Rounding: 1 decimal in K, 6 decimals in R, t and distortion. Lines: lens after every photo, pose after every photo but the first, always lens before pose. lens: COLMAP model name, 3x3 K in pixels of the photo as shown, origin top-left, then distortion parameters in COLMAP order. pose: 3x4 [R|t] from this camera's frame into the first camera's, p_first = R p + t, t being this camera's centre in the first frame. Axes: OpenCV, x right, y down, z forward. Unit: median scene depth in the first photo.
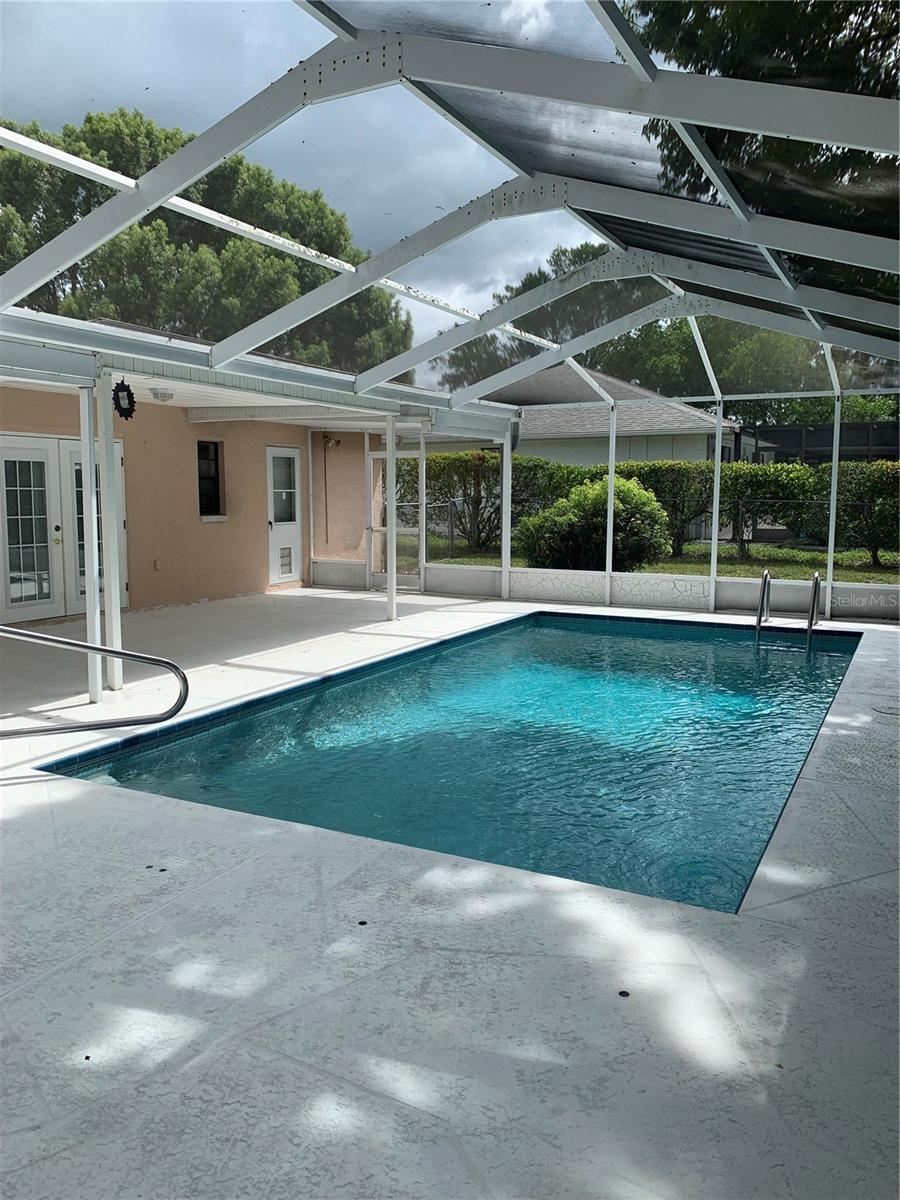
lens RADIAL K [[911.7, 0, 441.5], [0, 911.7, 597.8], [0, 0, 1]] dist [0.051014, -0.044669]
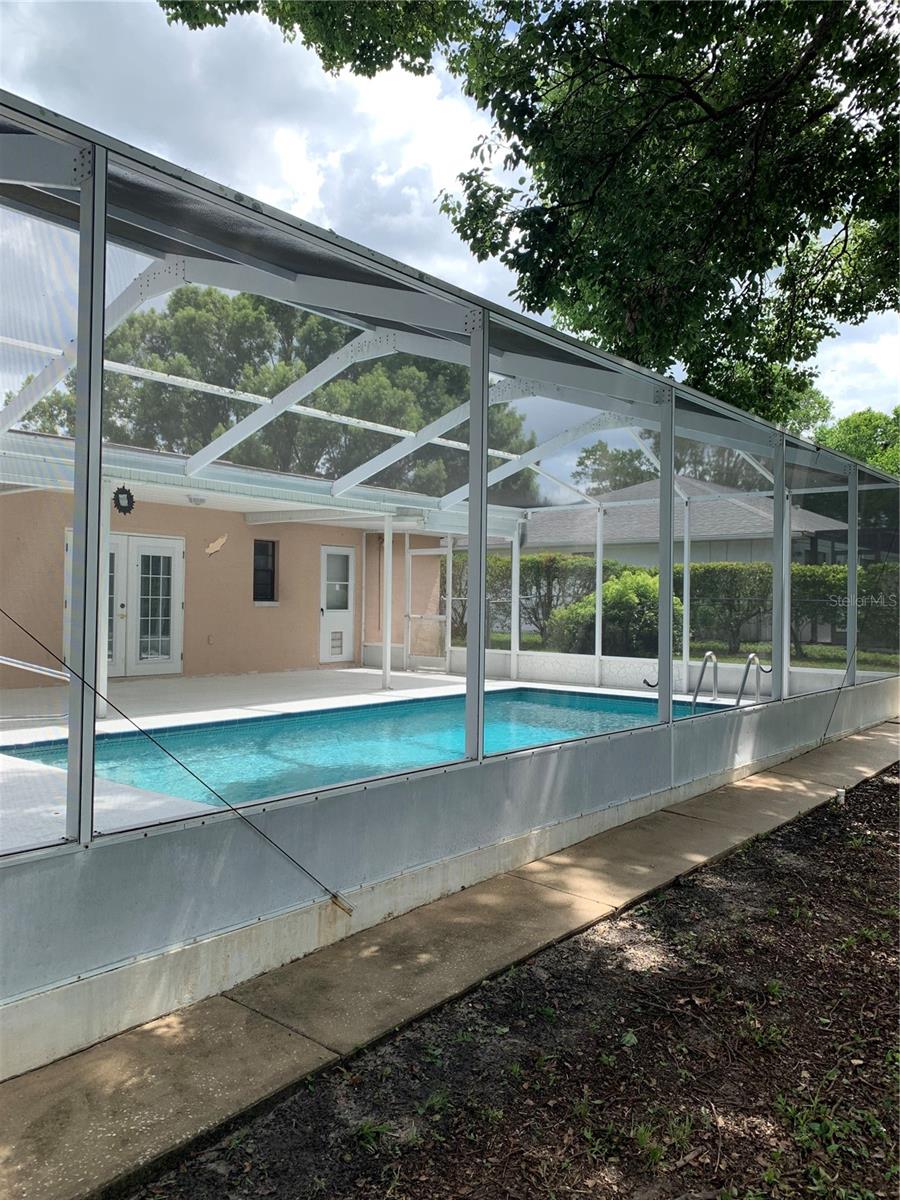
lens RADIAL K [[911.7, 0, 460.7], [0, 911.7, 606.4], [0, 0, 1]] dist [0.051014, -0.044669]
pose [[0.981531, 0.011889, -0.190935, 0.226079], [-0.033671, 0.993222, -0.111248, 0.040208], [0.188318, 0.115622, 0.975278, -0.110437]]
